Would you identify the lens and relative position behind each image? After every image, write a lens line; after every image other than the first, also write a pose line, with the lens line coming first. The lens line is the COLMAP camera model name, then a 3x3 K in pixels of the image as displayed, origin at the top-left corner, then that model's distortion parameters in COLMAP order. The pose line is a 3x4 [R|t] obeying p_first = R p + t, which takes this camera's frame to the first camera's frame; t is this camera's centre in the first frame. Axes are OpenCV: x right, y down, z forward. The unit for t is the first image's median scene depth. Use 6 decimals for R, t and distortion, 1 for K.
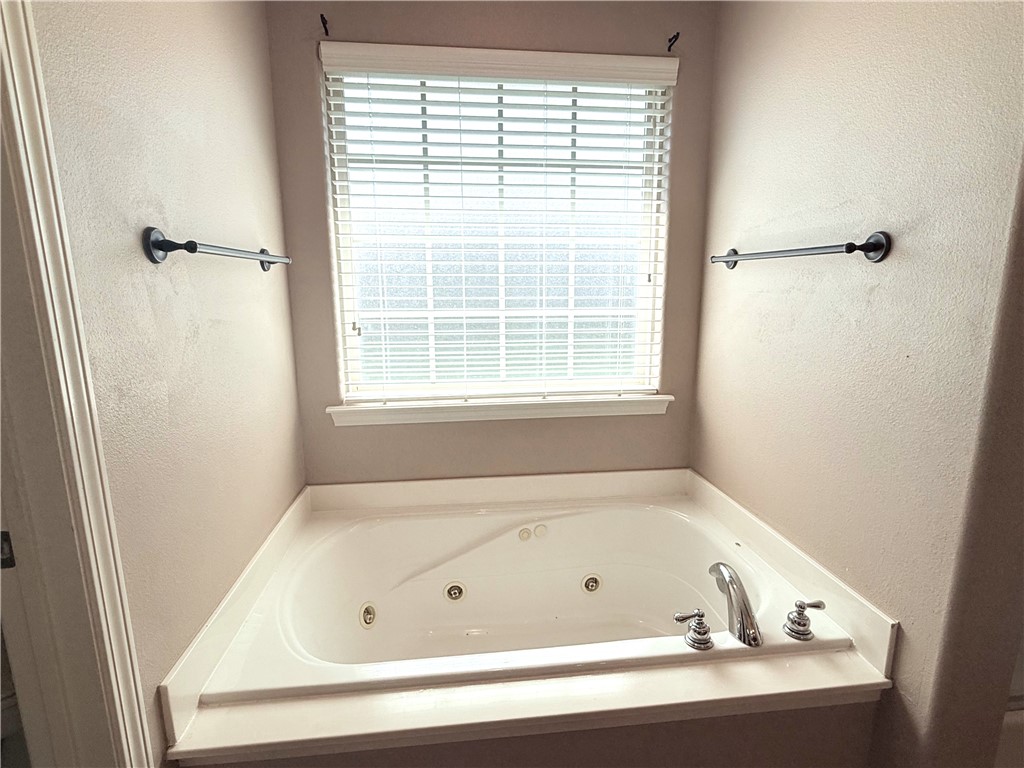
lens RADIAL K [[518.2, 0, 511.9], [0, 518.2, 383.0], [0, 0, 1]] dist [0.000912, -0.000193]
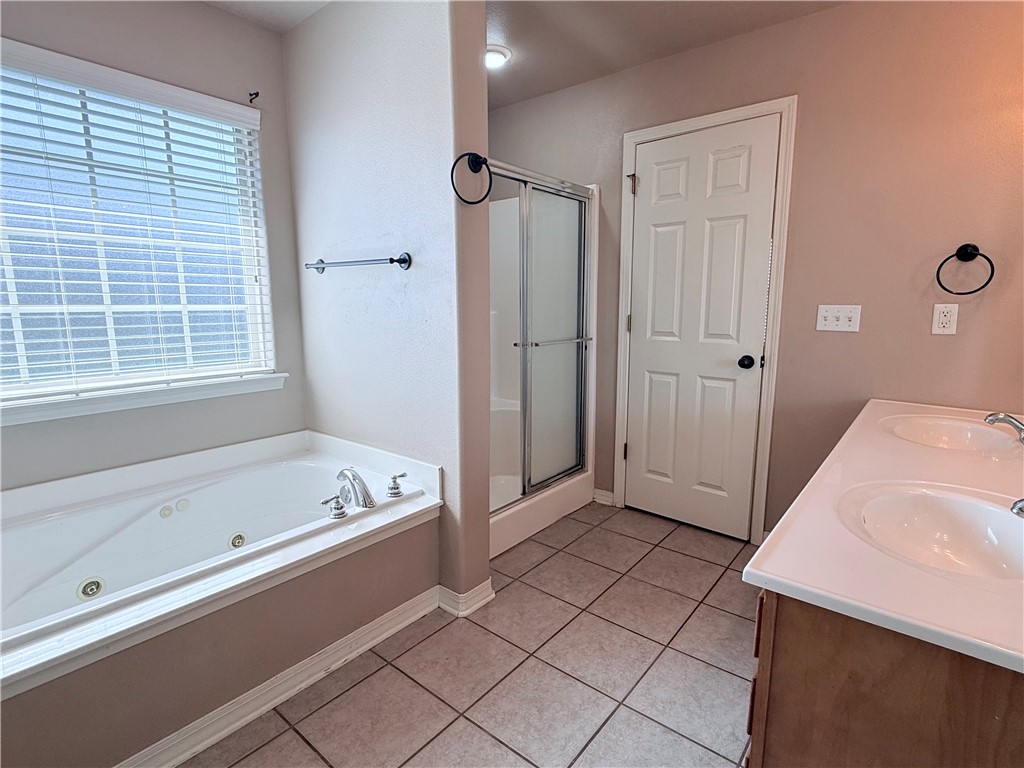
lens RADIAL K [[518.2, 0, 510.6], [0, 518.2, 383.3], [0, 0, 1]] dist [0.000912, -0.000193]
pose [[0.717452, -0.105170, 0.688624, -0.188759], [0.125792, 0.991846, 0.020422, 0.101875], [-0.685157, 0.071971, 0.724831, -0.315897]]
